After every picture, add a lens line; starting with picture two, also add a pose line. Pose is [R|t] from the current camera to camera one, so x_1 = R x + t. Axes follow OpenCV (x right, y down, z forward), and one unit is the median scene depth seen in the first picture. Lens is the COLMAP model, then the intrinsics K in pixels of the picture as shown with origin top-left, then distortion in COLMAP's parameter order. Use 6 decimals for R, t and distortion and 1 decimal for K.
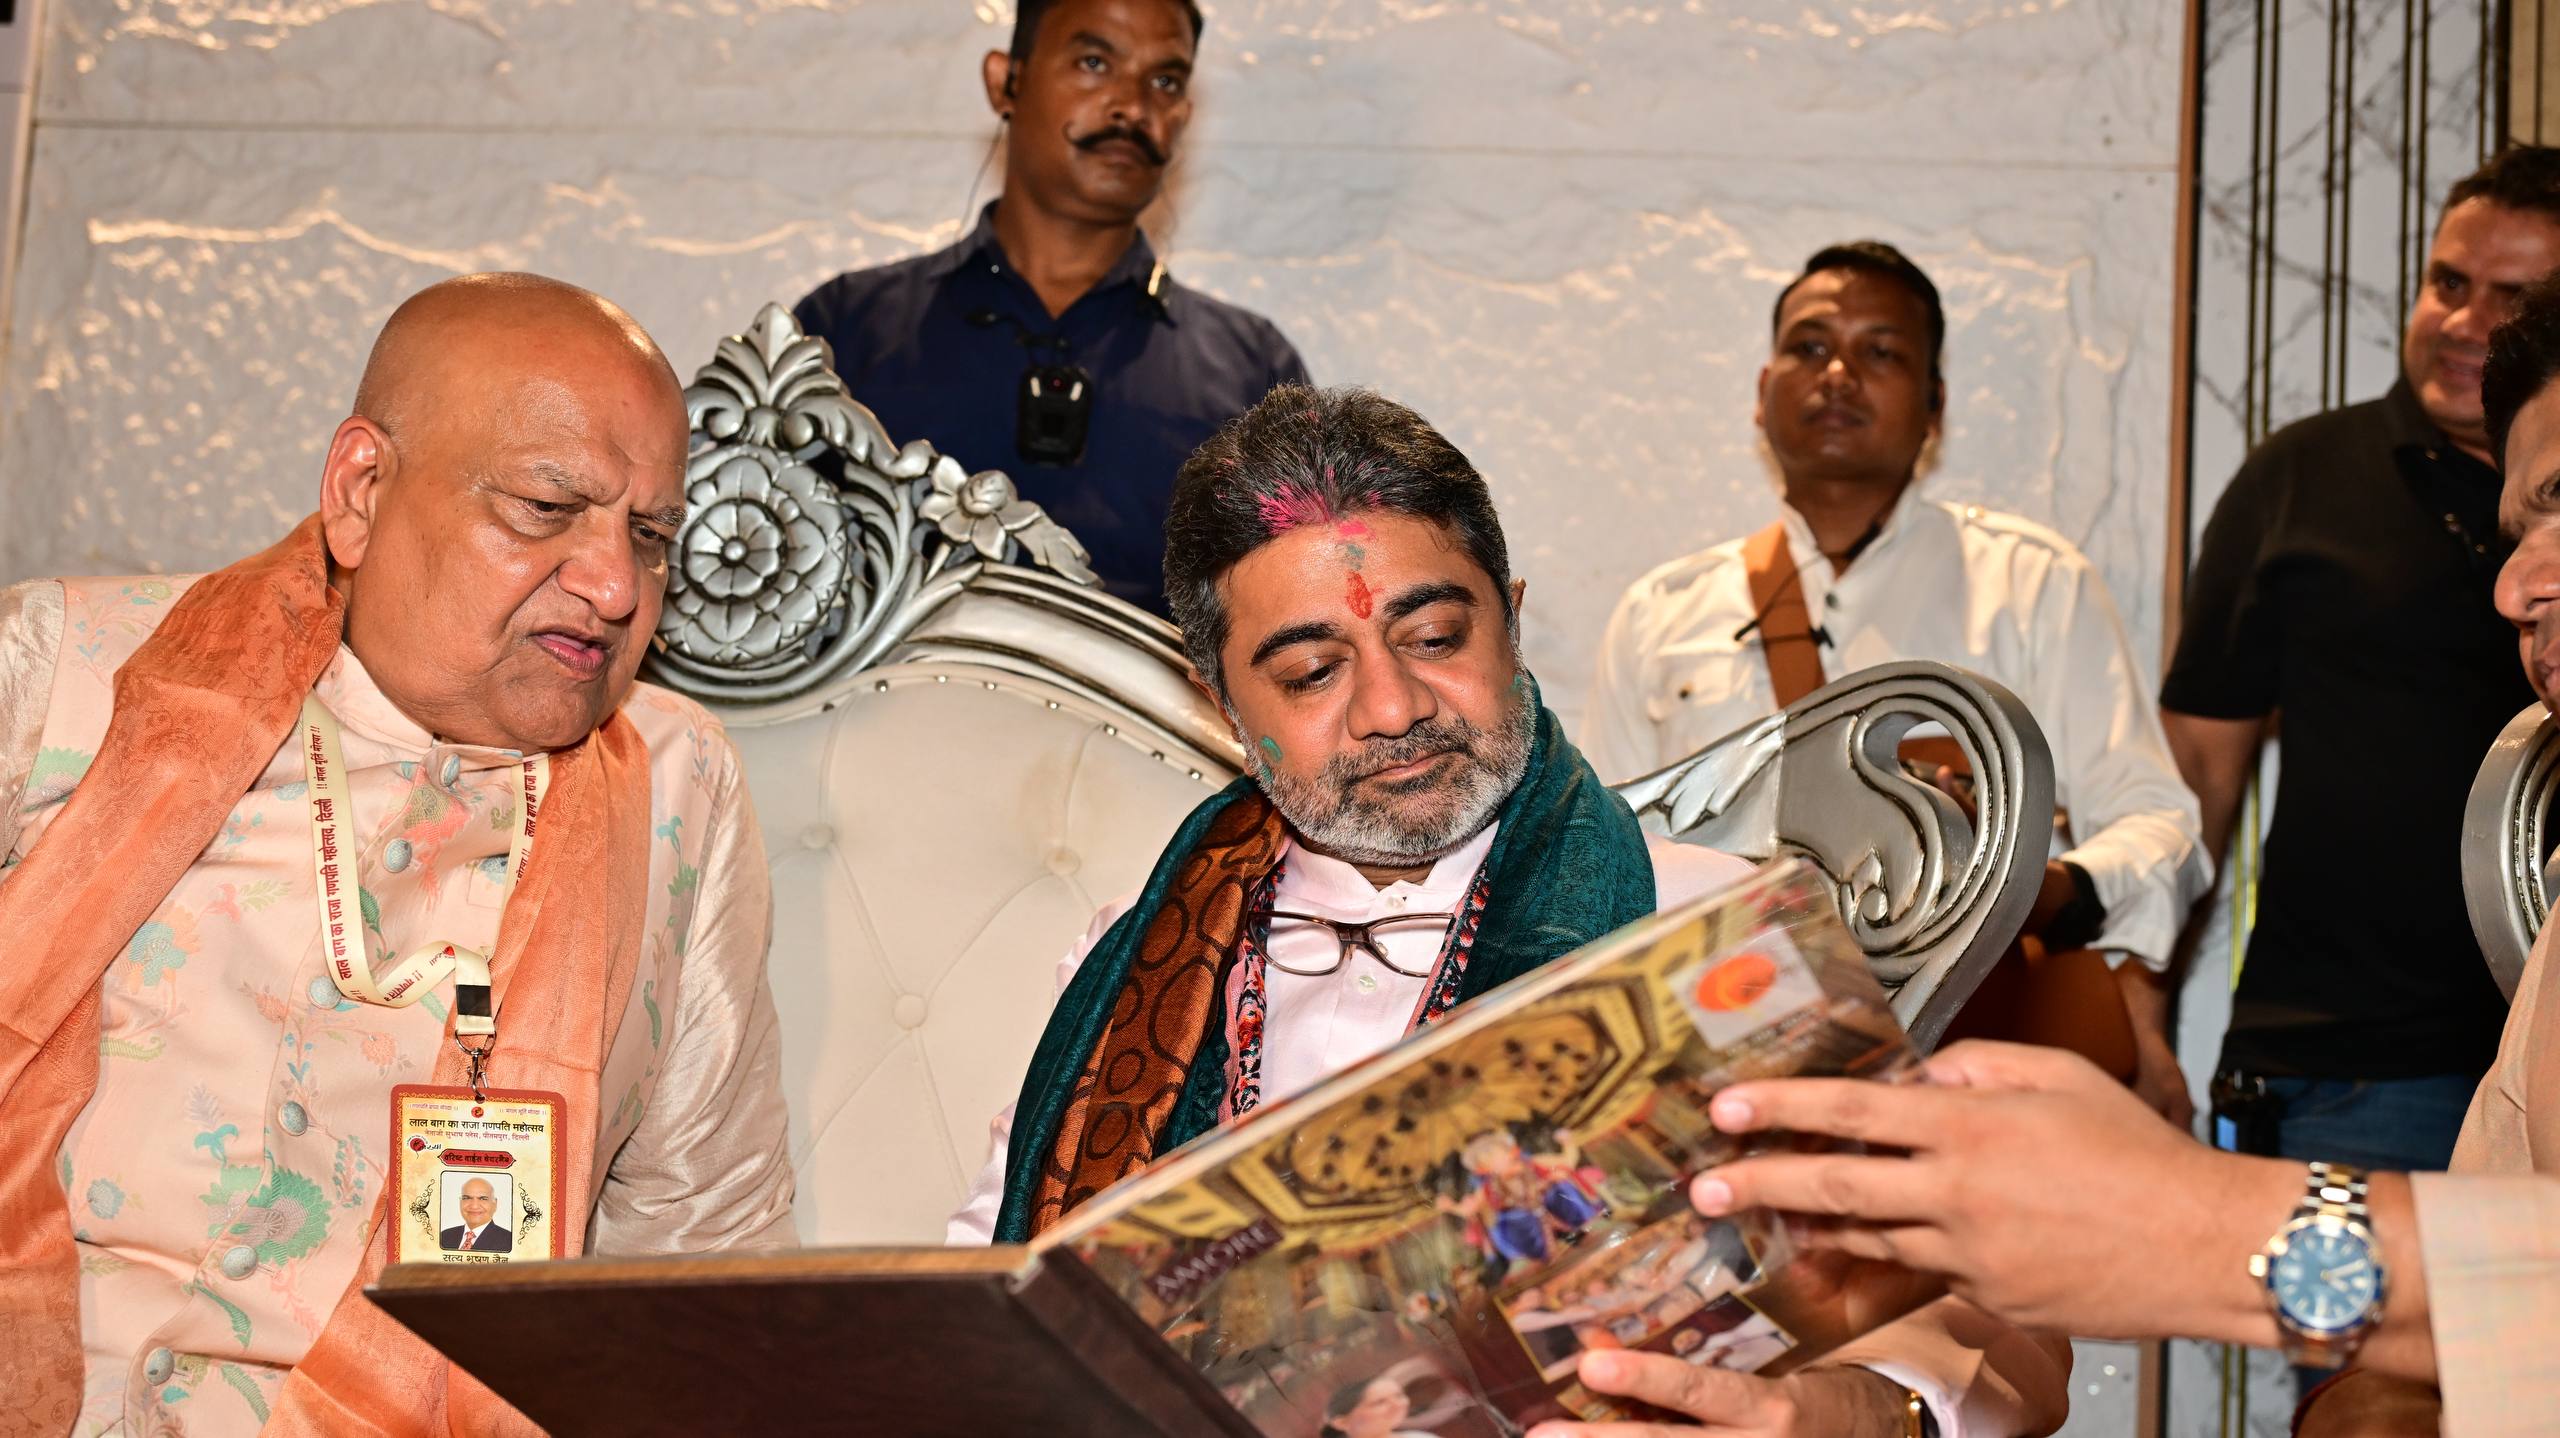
lens RADIAL K [[3268.4, 0, 1262.4], [0, 3268.4, 737.4], [0, 0, 1]] dist [0.012307, 0.000000]
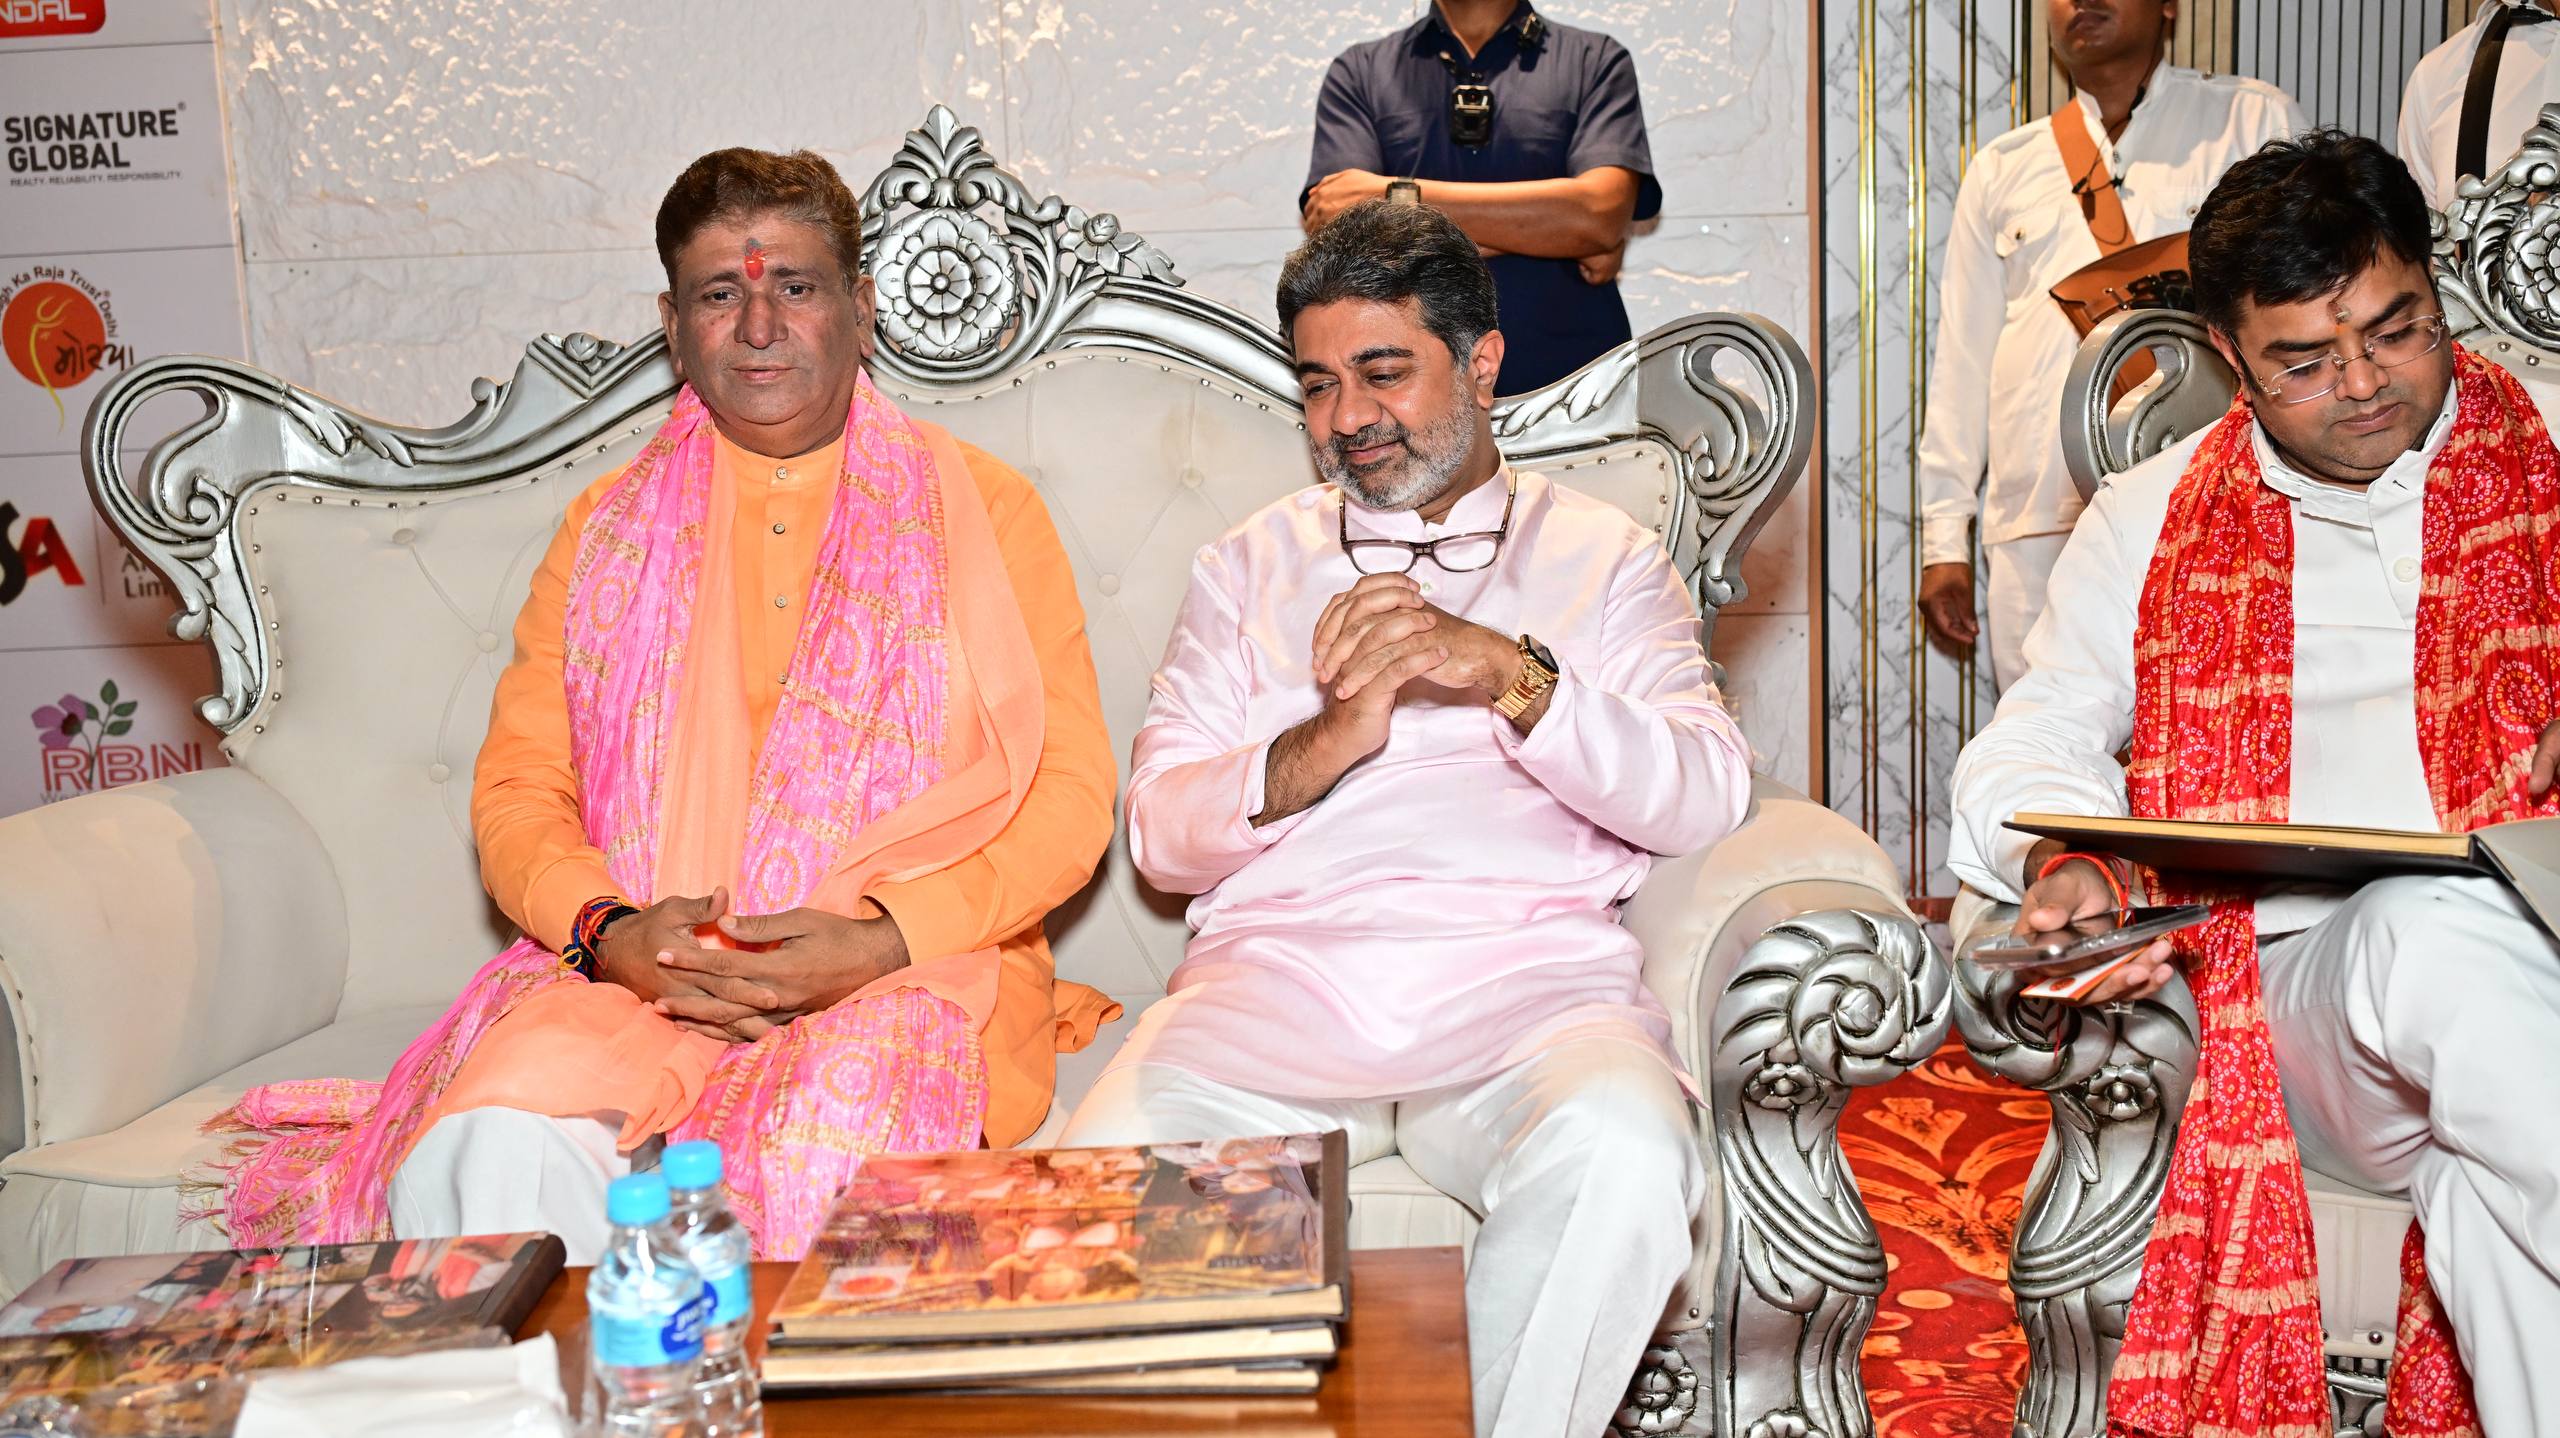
lens RADIAL K [[2510.8, 0, 1296.3], [0, 2510.8, 706.5], [0, 0, 1]] dist [0.016560, 0.000000]
pose [[0.989779, -0.112178, 0.088059, -0.077213], [0.085203, 0.960297, 0.265649, -0.102756], [-0.114363, -0.255431, 0.960040, -0.116770]]
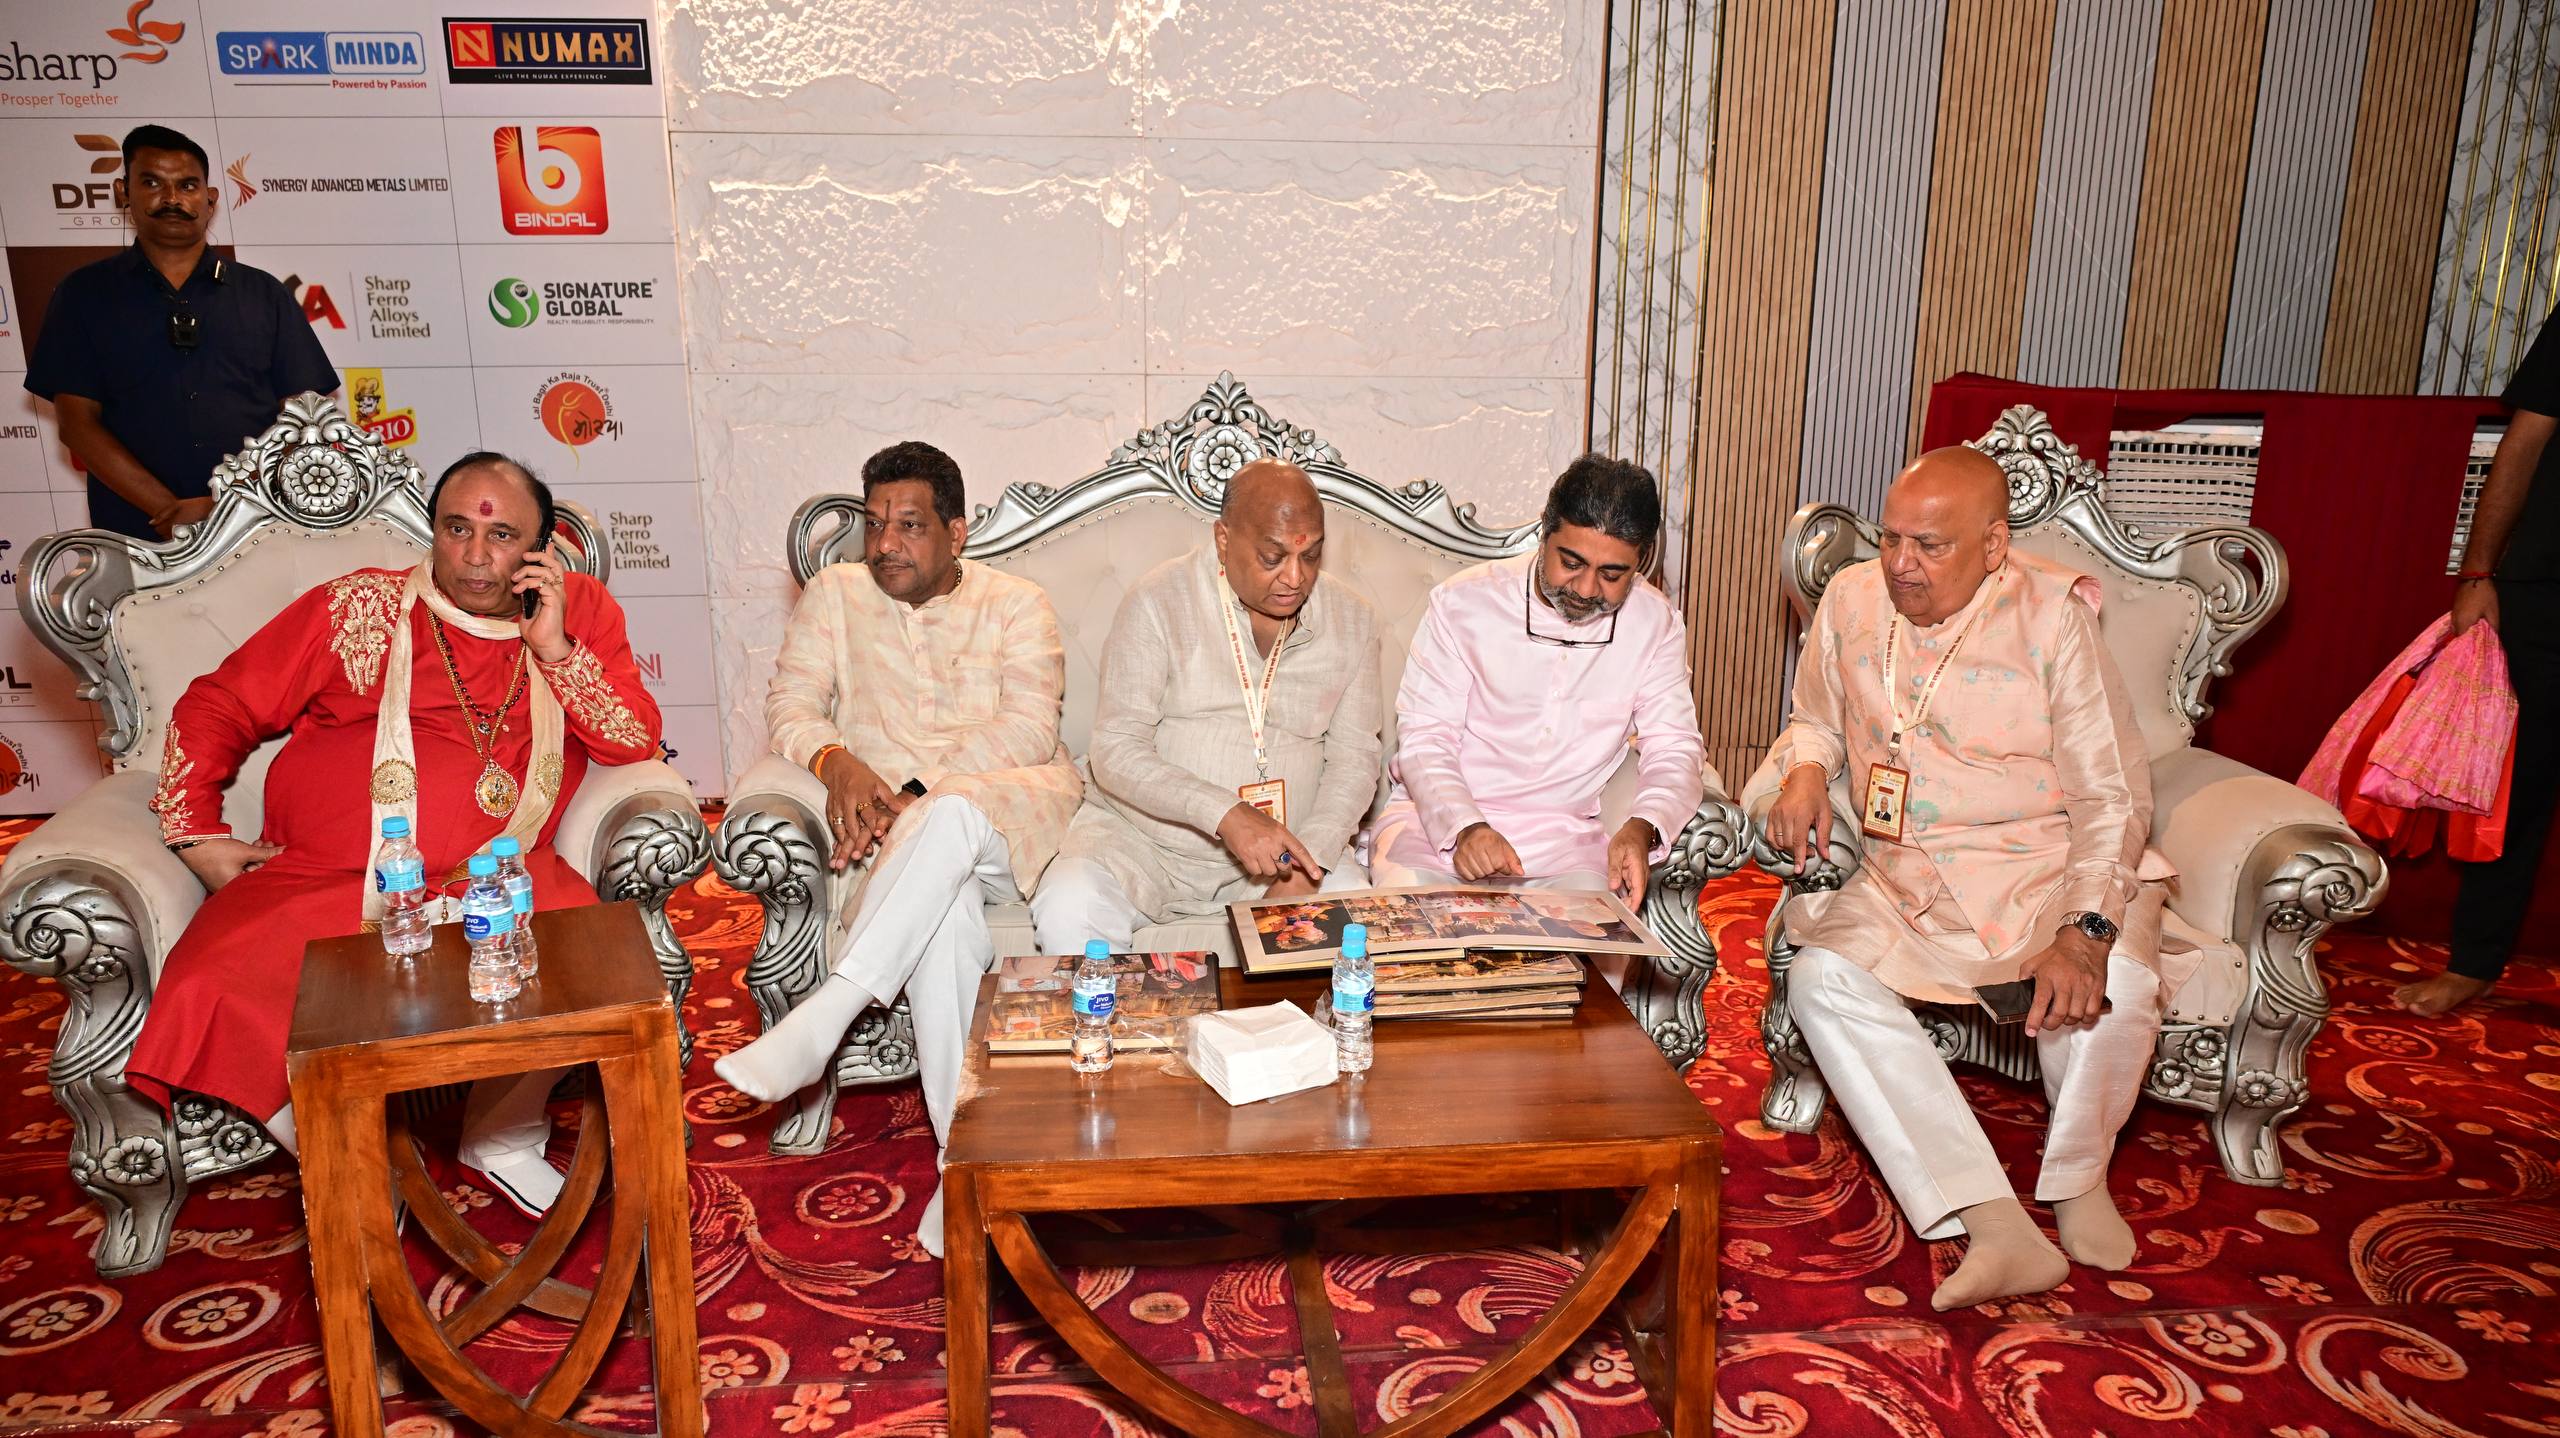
lens RADIAL K [[1708.8, 0, 1280.7], [0, 1708.8, 730.6], [0, 0, 1]] dist [-0.000381, -0.004709]
pose [[0.971500, -0.114832, 0.207370, -0.289464], [0.030430, 0.928004, 0.371326, -0.253897], [-0.235080, -0.354433, 0.905050, -0.311009]]
